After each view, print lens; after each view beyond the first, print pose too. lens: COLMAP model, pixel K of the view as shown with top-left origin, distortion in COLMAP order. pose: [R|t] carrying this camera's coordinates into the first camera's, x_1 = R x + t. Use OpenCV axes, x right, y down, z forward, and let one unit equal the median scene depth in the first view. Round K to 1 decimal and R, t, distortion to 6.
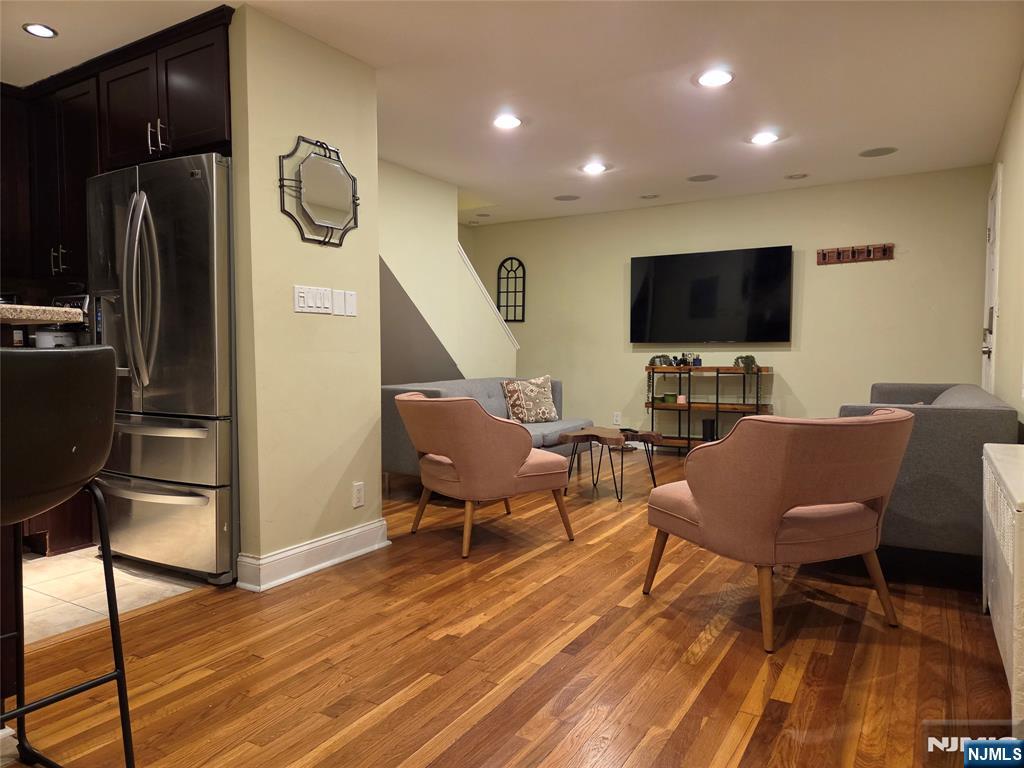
lens RADIAL K [[684.1, 0, 512.0], [0, 684.1, 384.0], [0, 0, 1]] dist [0.040926, -0.001580]
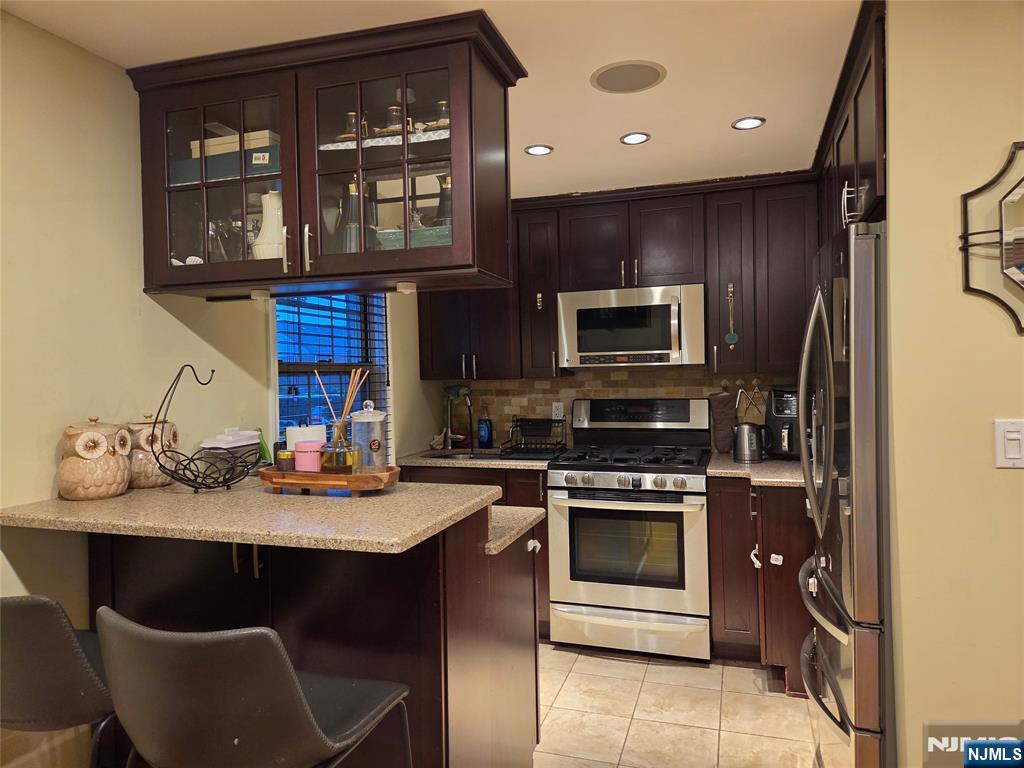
lens RADIAL K [[684.1, 0, 512.0], [0, 684.1, 384.0], [0, 0, 1]] dist [0.040926, -0.001580]
pose [[0.226346, 0.014744, -0.973935, 0.135029], [-0.024553, 0.999654, 0.009427, -0.166837], [0.973737, 0.021780, 0.226630, 0.499220]]
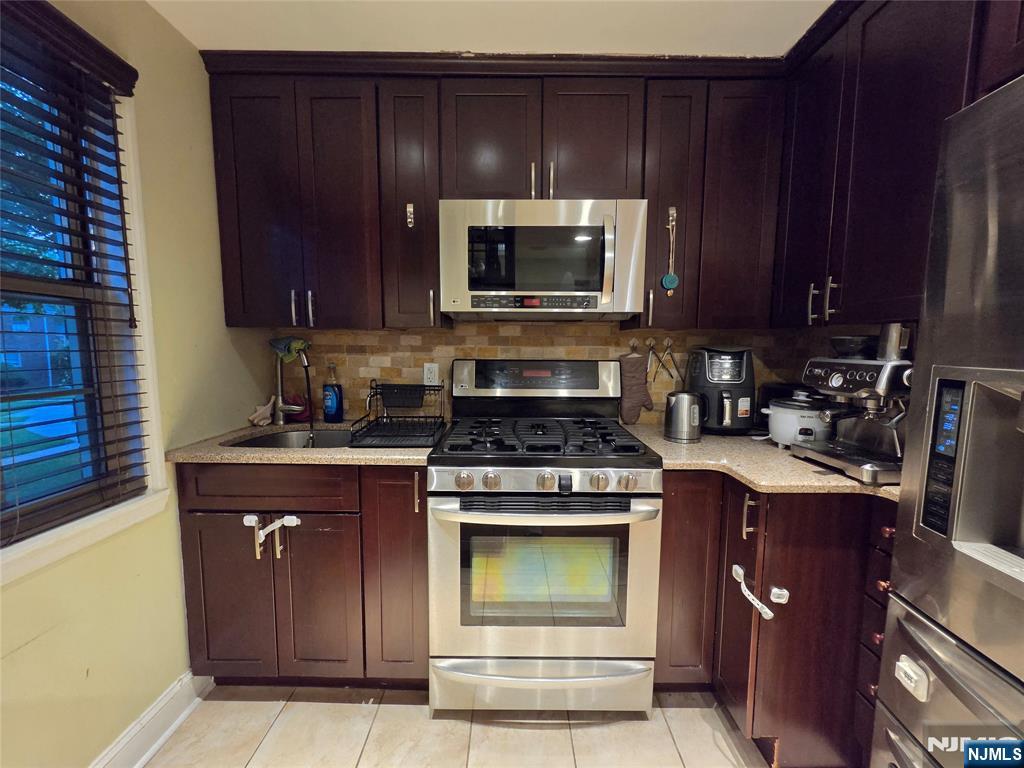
lens RADIAL K [[418.8, 0, 508.9], [0, 418.8, 388.1], [0, 0, 1]] dist [-0.001373, -0.000081]
pose [[0.517439, 0.089387, -0.851039, -0.553425], [-0.046495, 0.995997, 0.076342, -0.135956], [0.854456, 0.000067, 0.519524, 0.663051]]
